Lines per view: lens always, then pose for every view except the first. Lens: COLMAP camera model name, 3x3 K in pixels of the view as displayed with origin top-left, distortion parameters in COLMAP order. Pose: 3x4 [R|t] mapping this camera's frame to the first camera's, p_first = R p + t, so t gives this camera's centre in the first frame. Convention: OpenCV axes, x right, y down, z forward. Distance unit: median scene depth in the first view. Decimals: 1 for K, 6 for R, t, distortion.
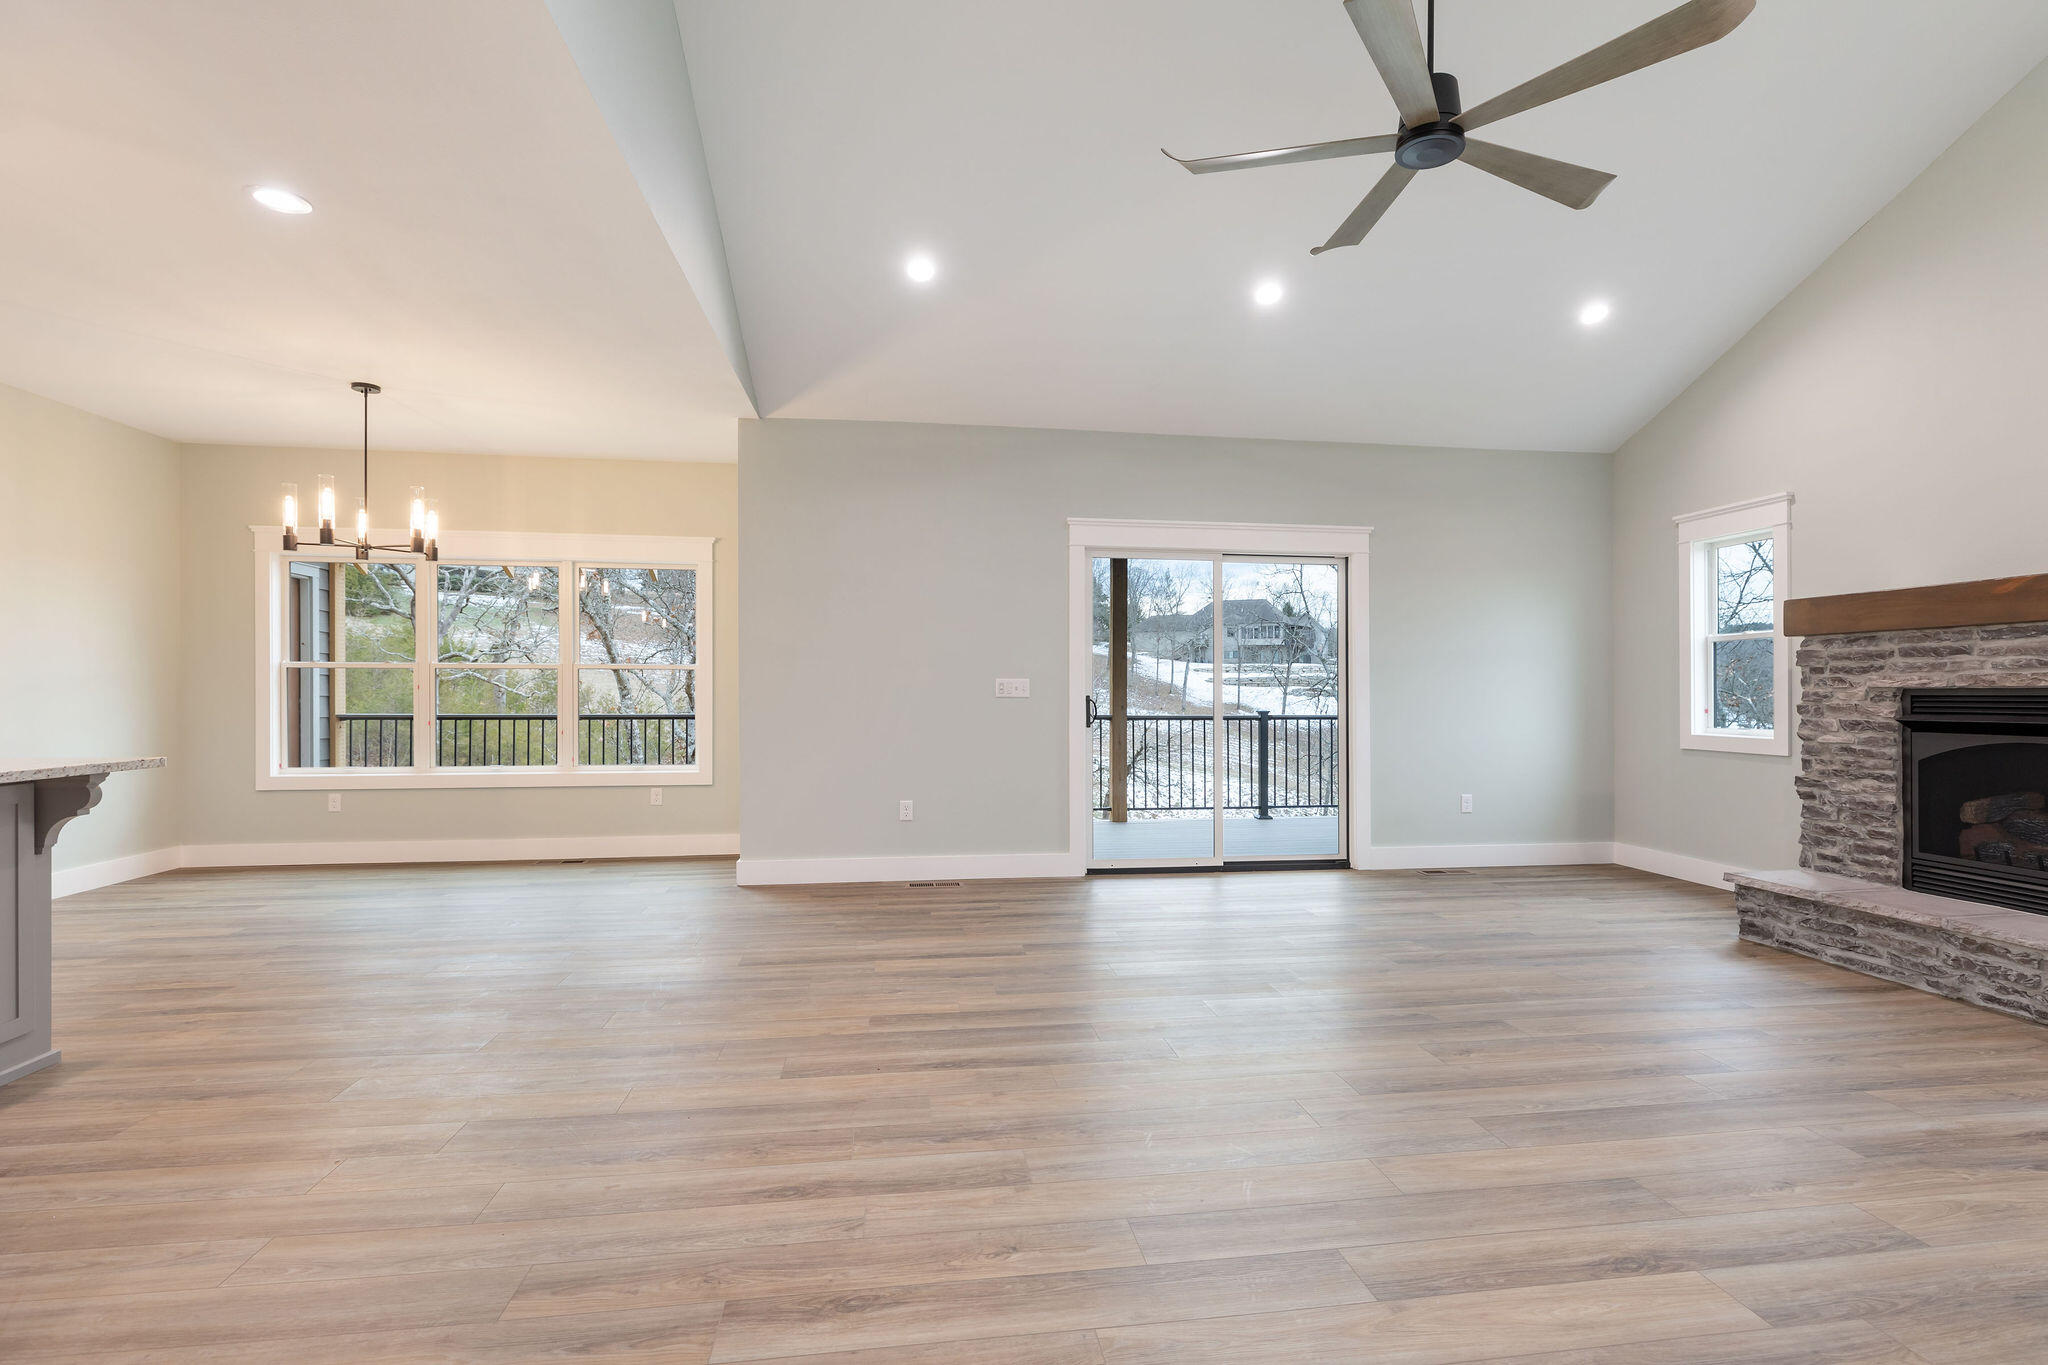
lens RADIAL K [[952.6, 0, 1041.2], [0, 952.6, 678.7], [0, 0, 1]] dist [0.000896, -0.000522]
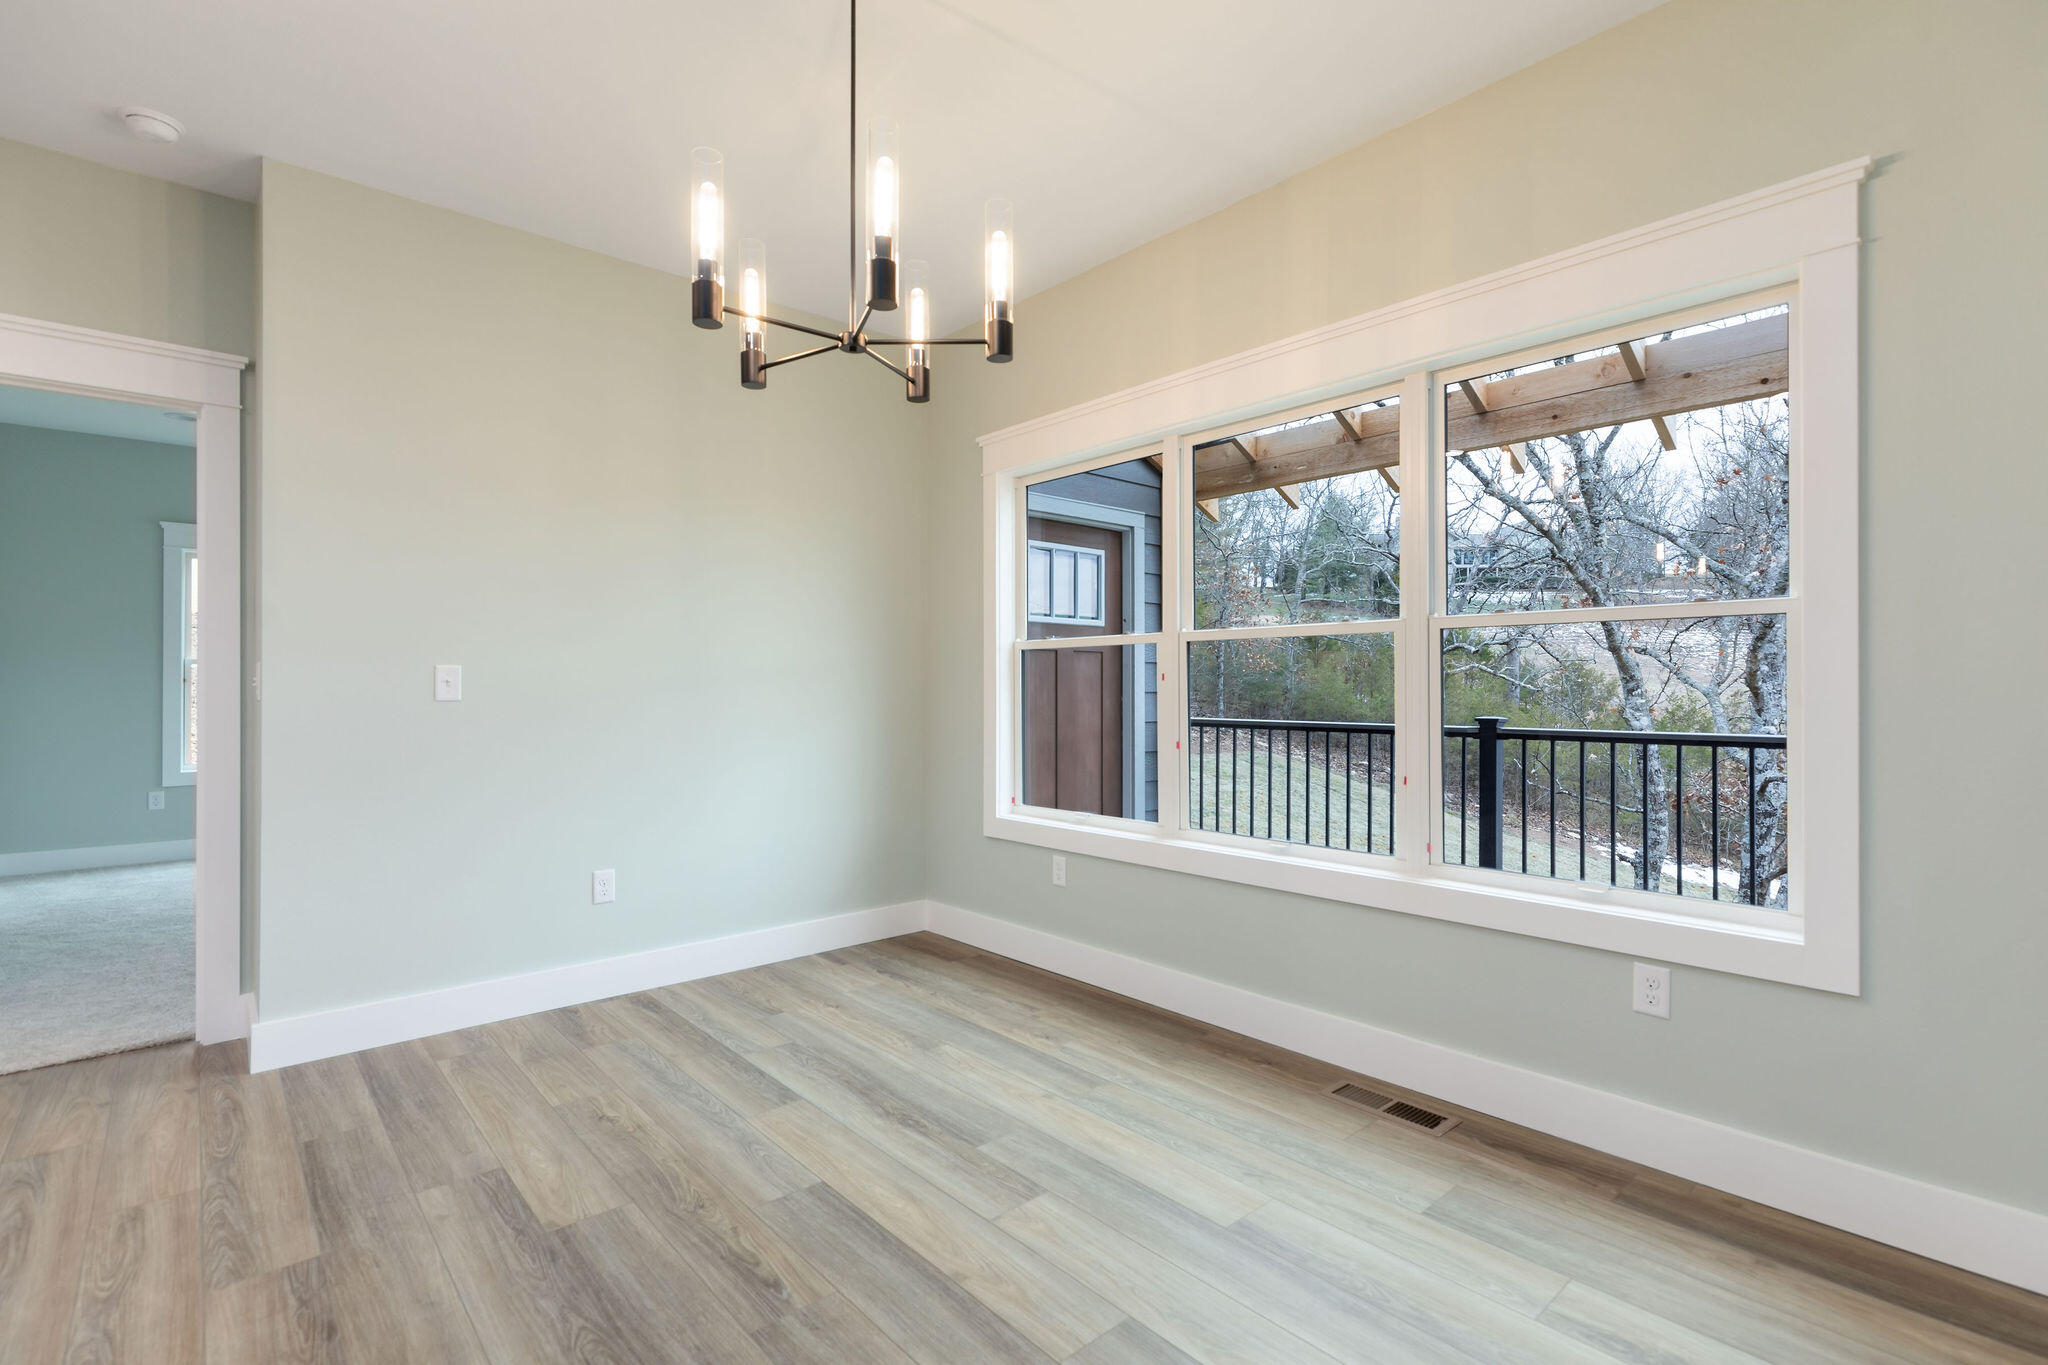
lens RADIAL K [[954.0, 0, 1022.4], [0, 954.0, 688.8], [0, 0, 1]] dist [0.001746, -0.000060]
pose [[0.536335, 0.000349, -0.844005, -0.194206], [0.014904, 0.999840, 0.009885, 0.007369], [0.843873, -0.017881, 0.536244, 0.518183]]
